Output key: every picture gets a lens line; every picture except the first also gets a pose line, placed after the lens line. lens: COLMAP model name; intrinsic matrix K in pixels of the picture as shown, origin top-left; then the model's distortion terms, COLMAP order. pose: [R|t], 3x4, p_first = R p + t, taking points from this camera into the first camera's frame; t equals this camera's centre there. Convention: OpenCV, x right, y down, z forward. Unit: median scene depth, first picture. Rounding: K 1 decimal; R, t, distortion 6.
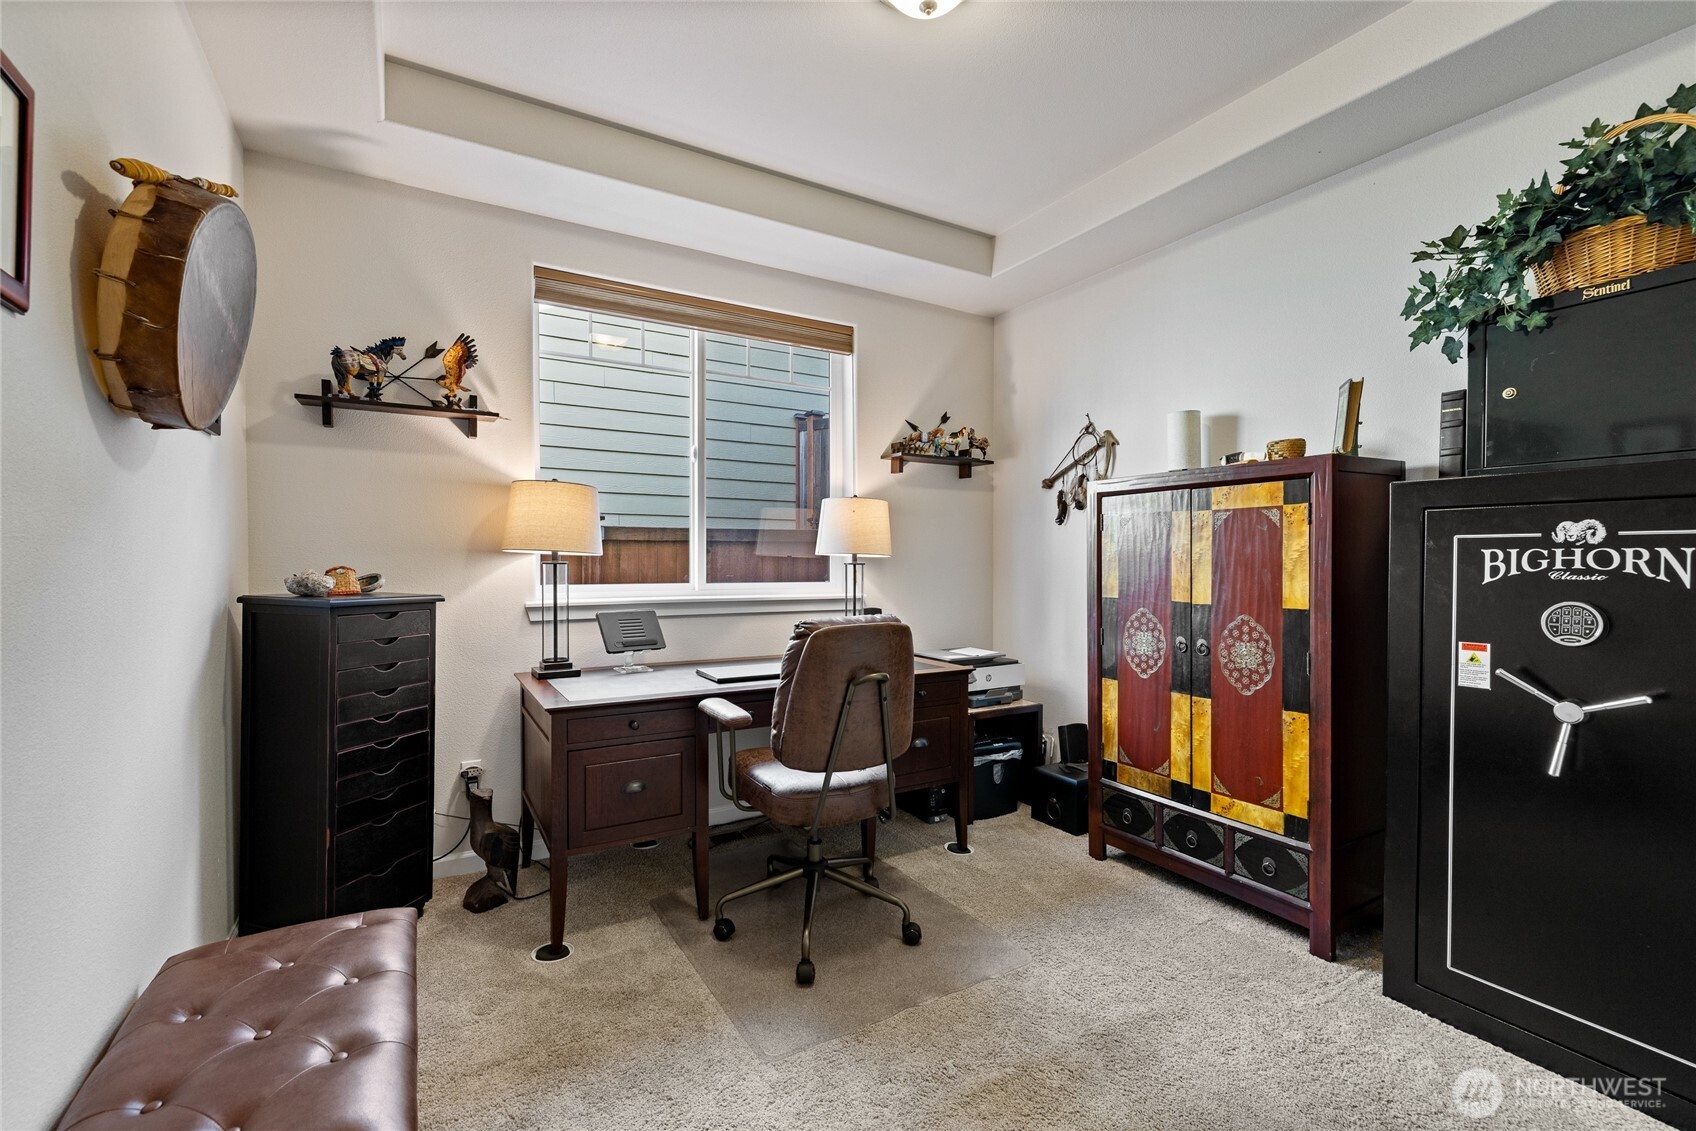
lens RADIAL K [[723.4, 0, 838.3], [0, 723.4, 569.5], [0, 0, 1]] dist [0.003018, 0.000505]
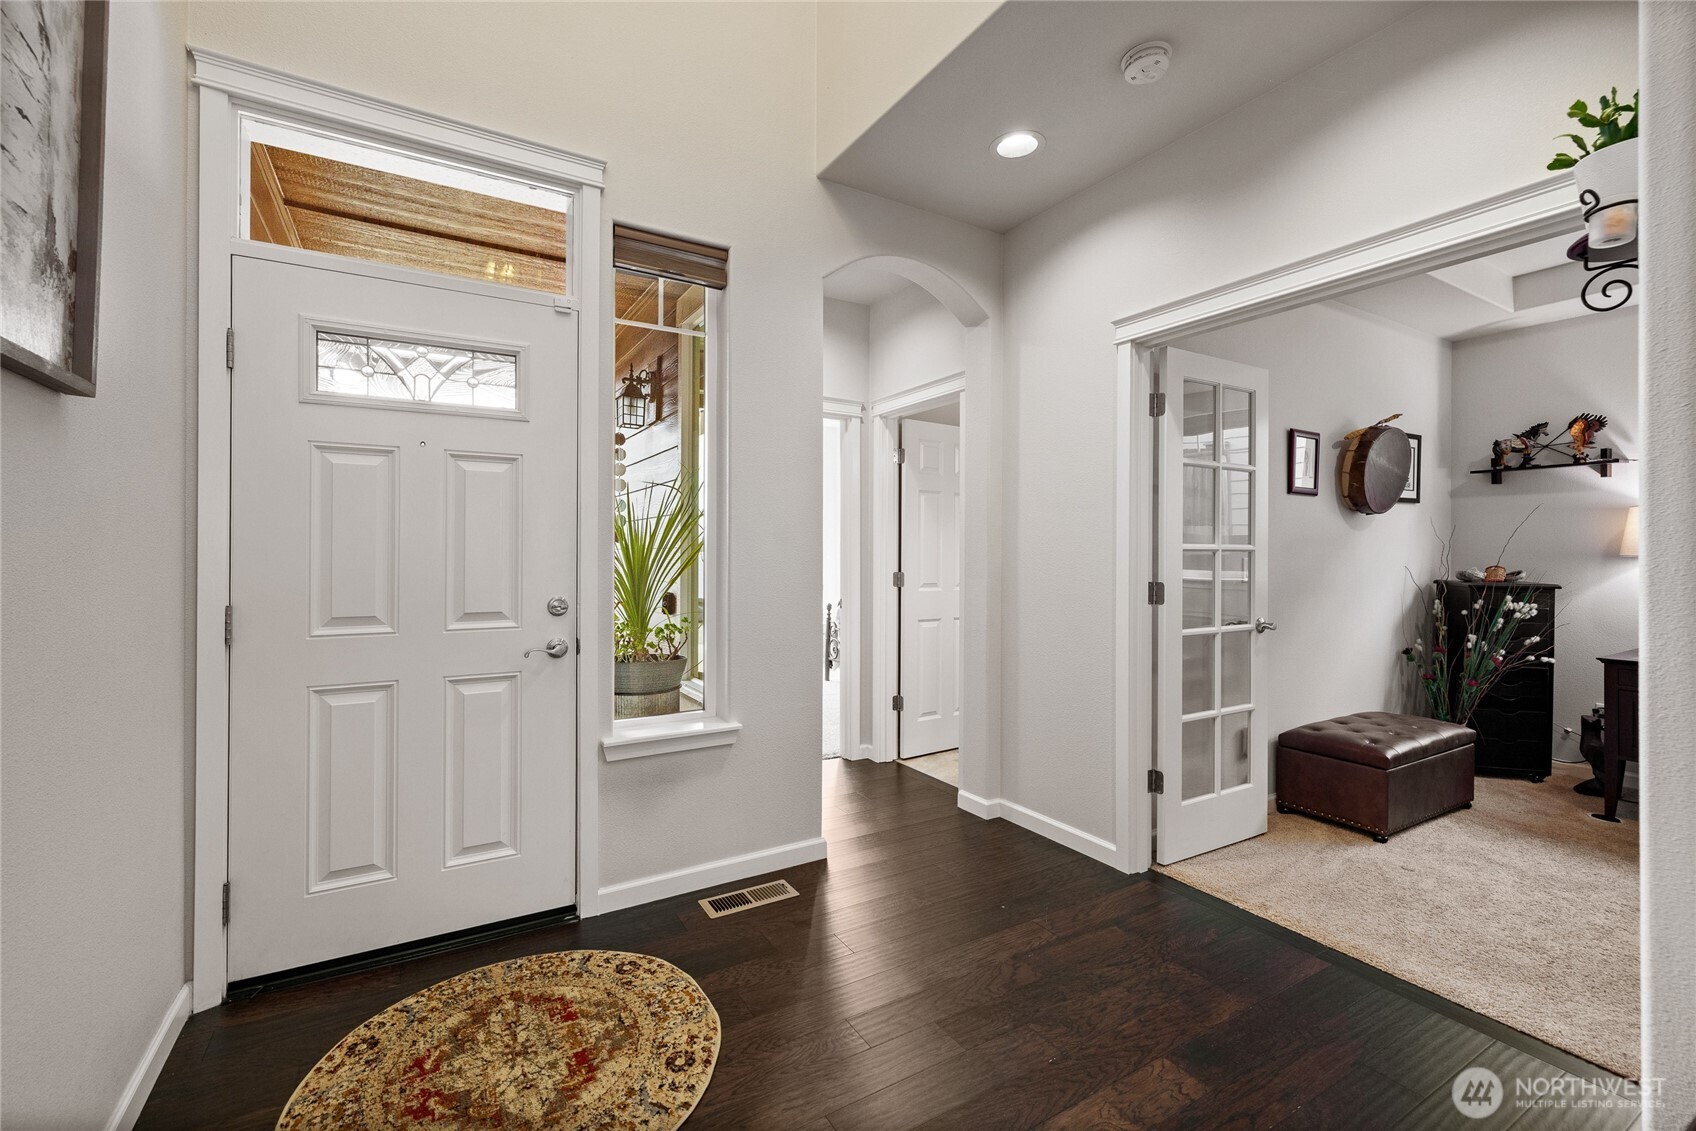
lens RADIAL K [[723.4, 0, 835.1], [0, 723.4, 551.6], [0, 0, 1]] dist [0.003018, 0.000505]
pose [[0.000140, 0.000284, -1.000000, 1.029516], [-0.012474, 0.999922, 0.000282, -0.017800], [0.999922, 0.012474, 0.000144, -0.578985]]
